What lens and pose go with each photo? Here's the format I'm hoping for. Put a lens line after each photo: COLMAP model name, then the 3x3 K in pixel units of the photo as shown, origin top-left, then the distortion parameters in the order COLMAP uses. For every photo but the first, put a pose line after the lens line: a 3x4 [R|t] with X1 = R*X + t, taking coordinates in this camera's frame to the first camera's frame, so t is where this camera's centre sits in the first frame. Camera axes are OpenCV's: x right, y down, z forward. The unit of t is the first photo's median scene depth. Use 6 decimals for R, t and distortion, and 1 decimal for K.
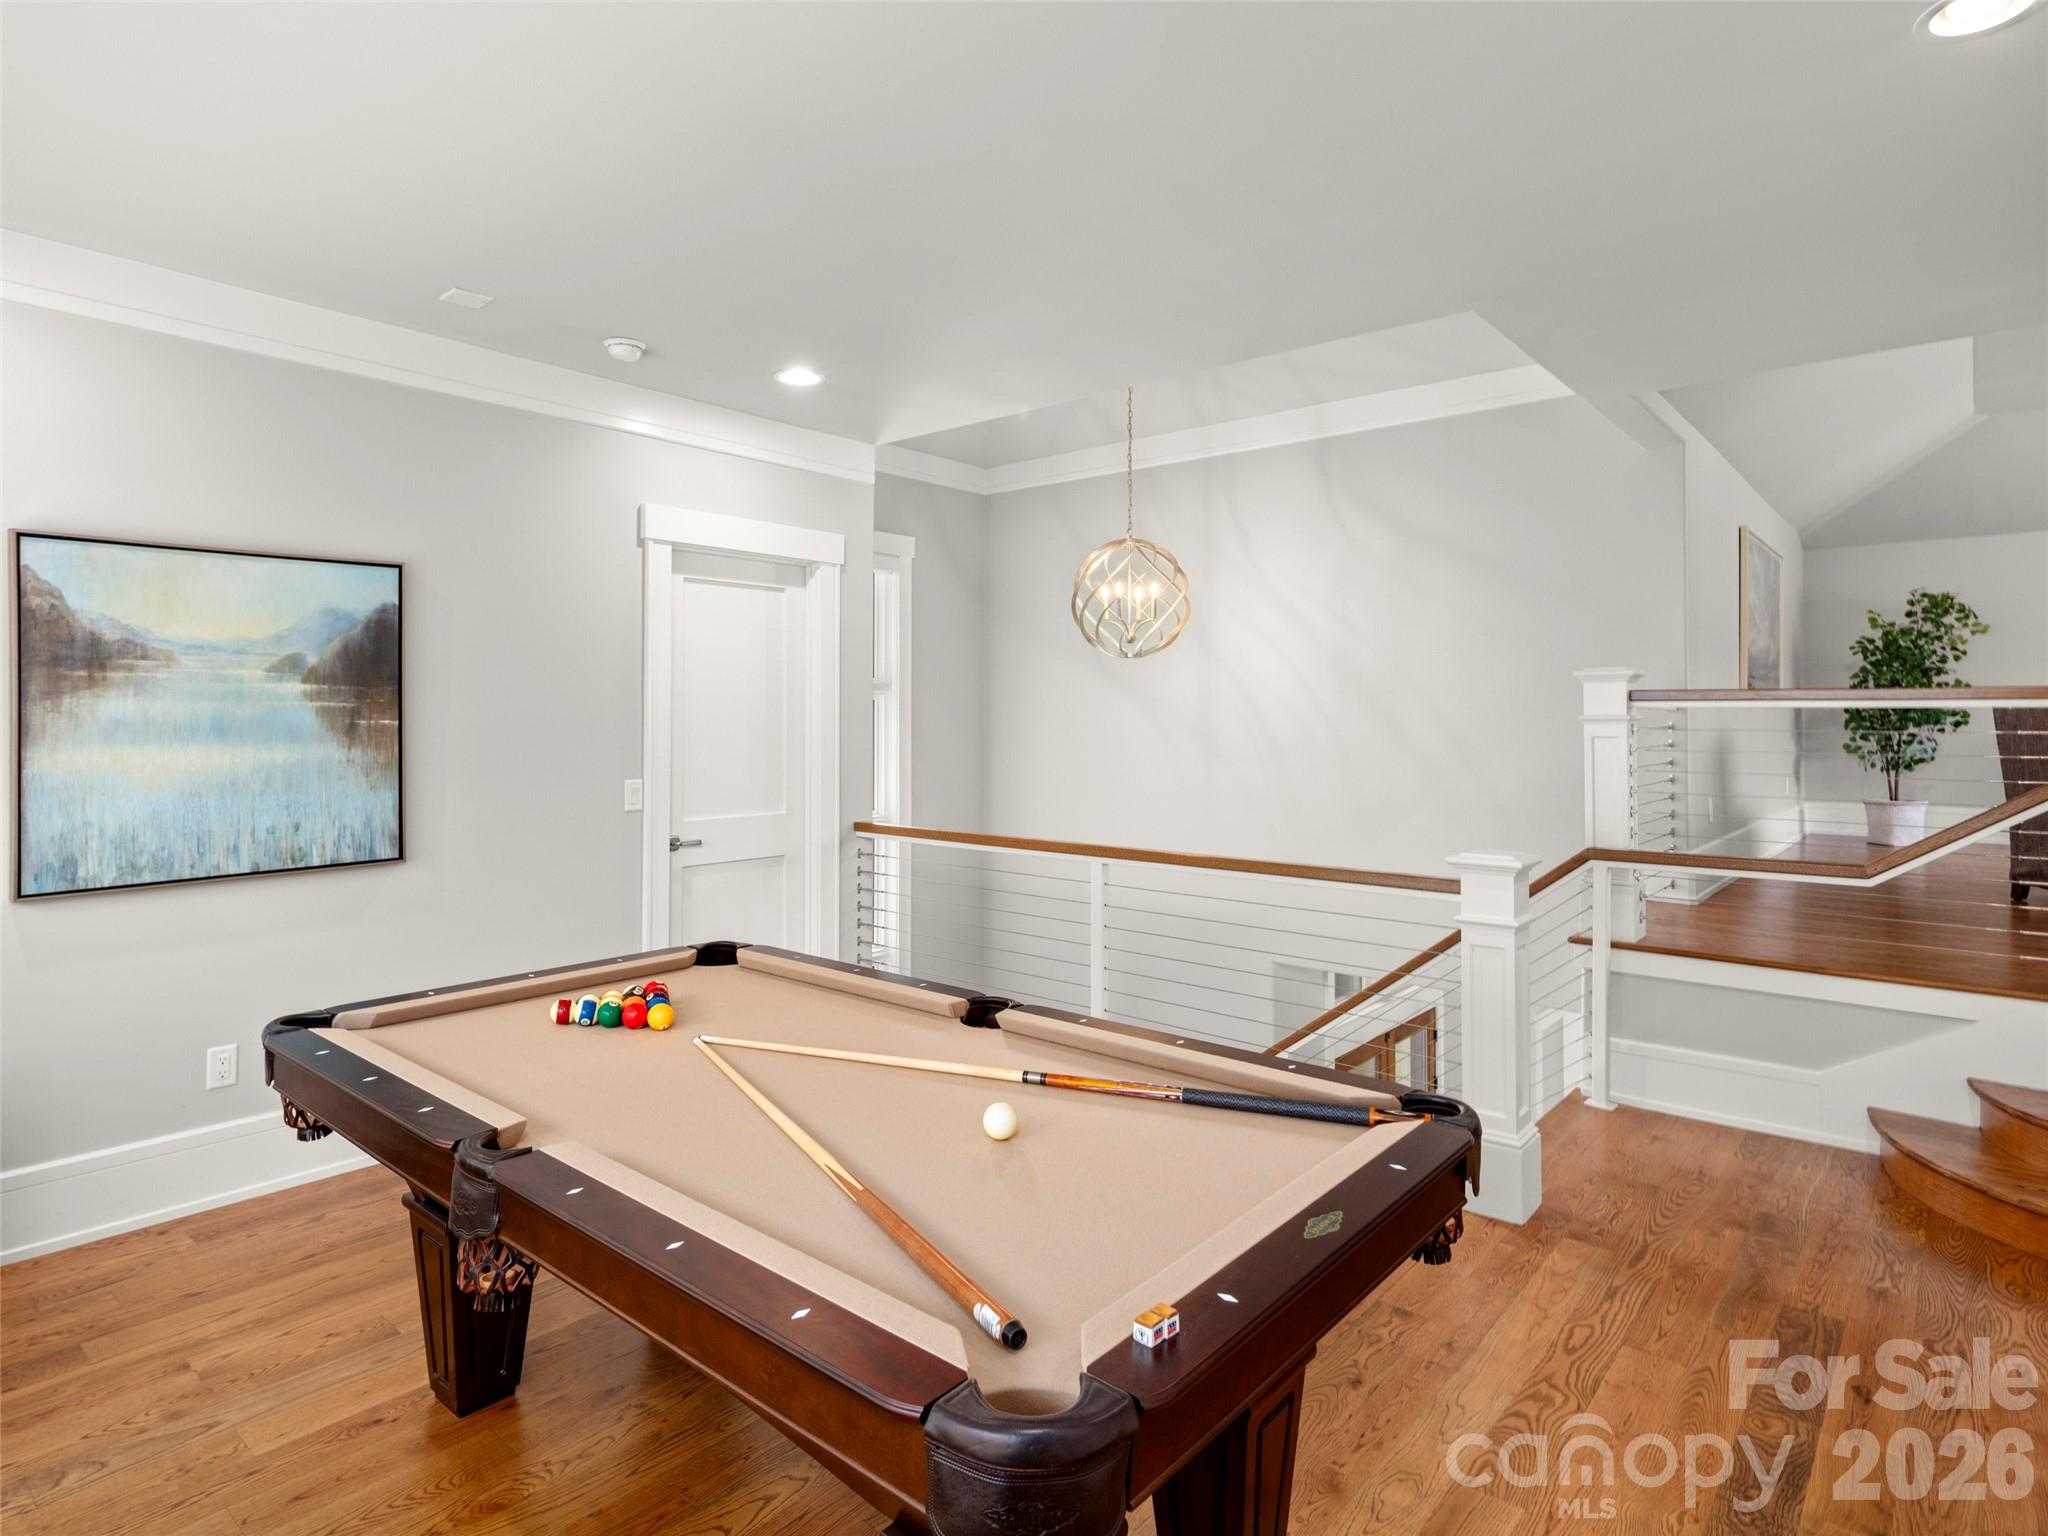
lens RADIAL K [[1114.6, 0, 1038.7], [0, 1114.6, 745.4], [0, 0, 1]] dist [0.005622, -0.001619]
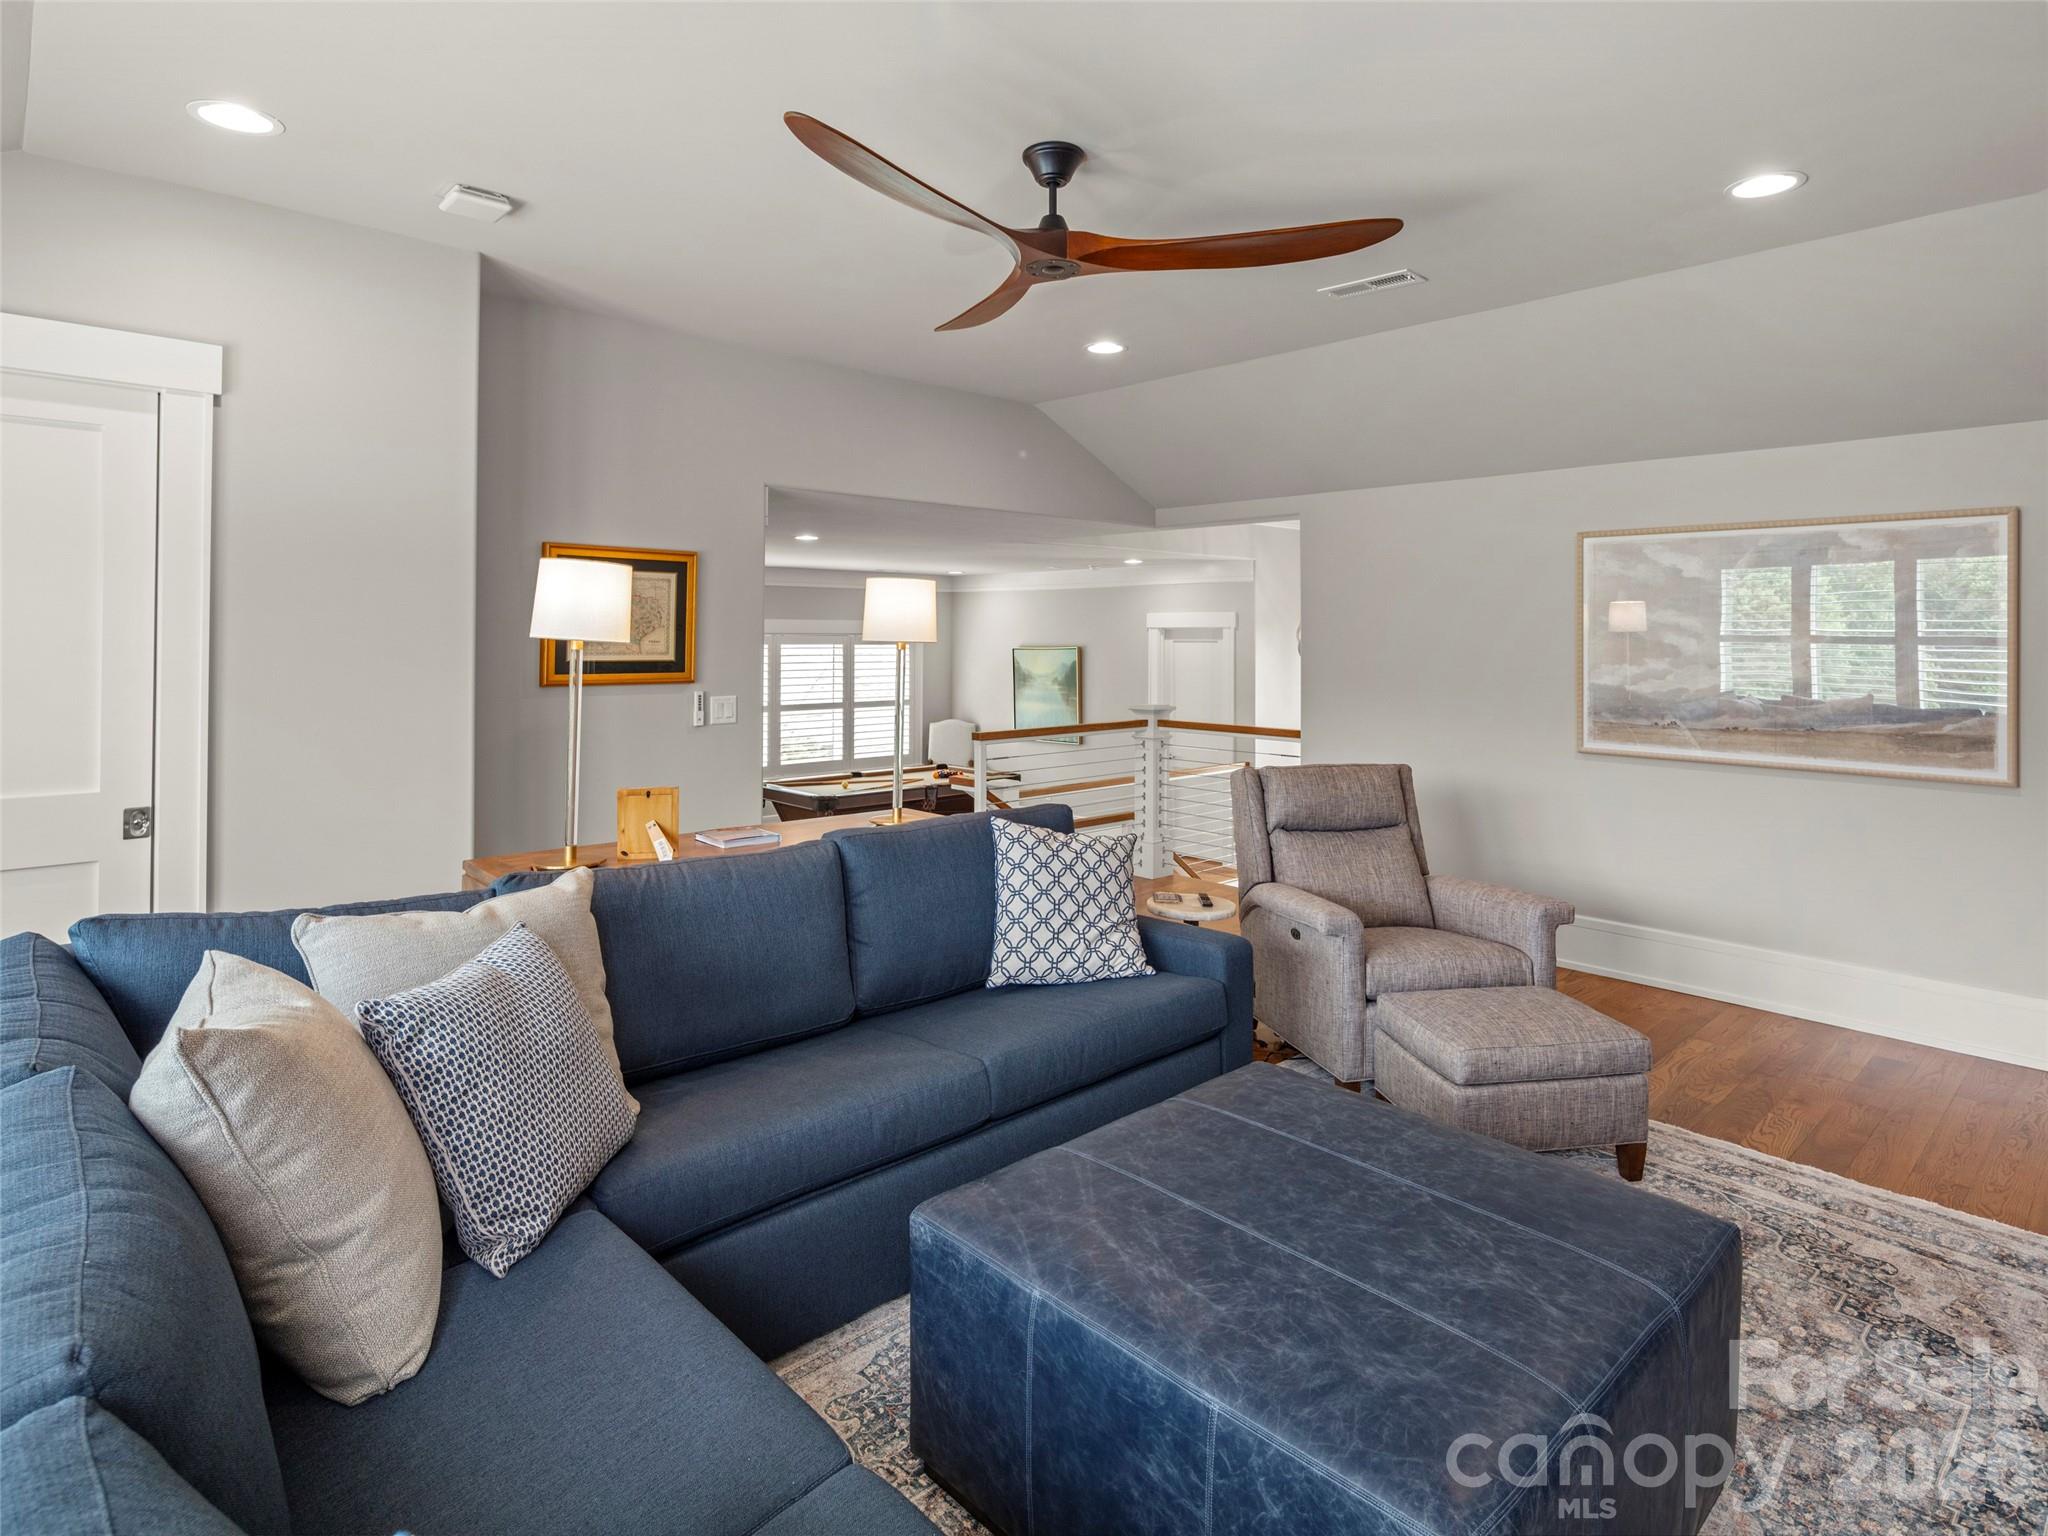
lens RADIAL K [[1111.4, 0, 1026.8], [0, 1111.4, 702.8], [0, 0, 1]] dist [-0.001038, -0.000078]
pose [[-0.145028, 0.053912, -0.987958, 2.544760], [-0.038504, 0.997451, 0.060083, -0.194919], [0.988678, 0.046754, -0.142582, 1.336968]]
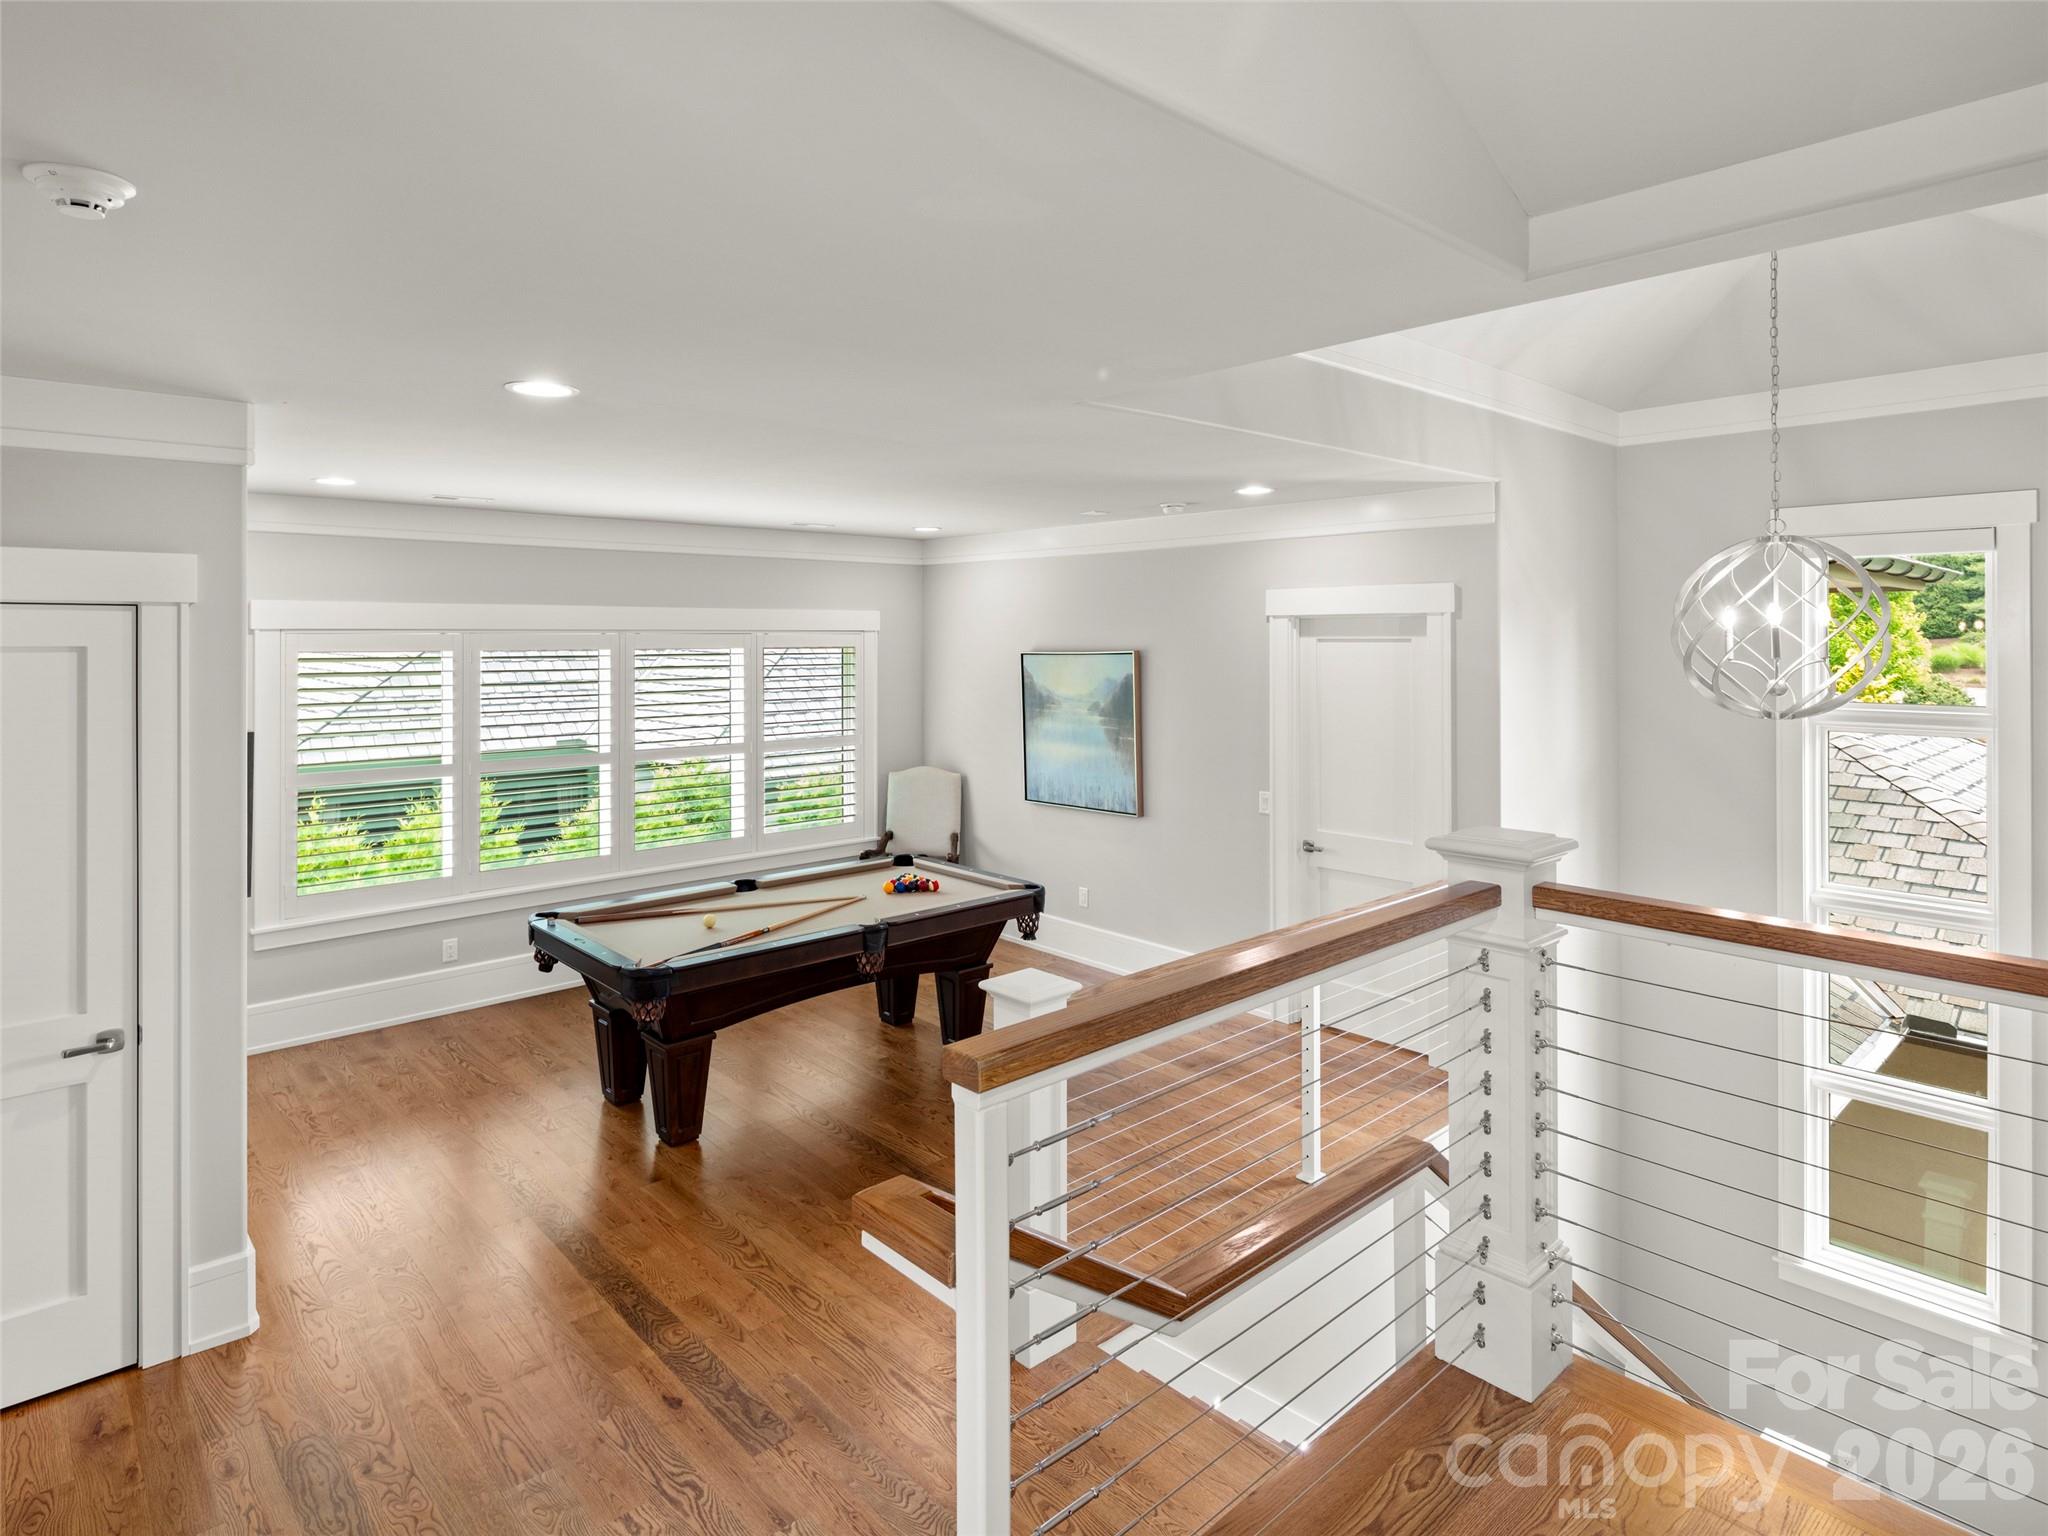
lens RADIAL K [[1170.1, 0, 1016.0], [0, 1170.1, 750.2], [0, 0, 1]] dist [0.002182, -0.001031]
pose [[-0.141917, 0.093483, -0.985454, 1.360397], [-0.032131, 0.994571, 0.098975, -0.189854], [0.989357, 0.045709, -0.138143, 1.104773]]
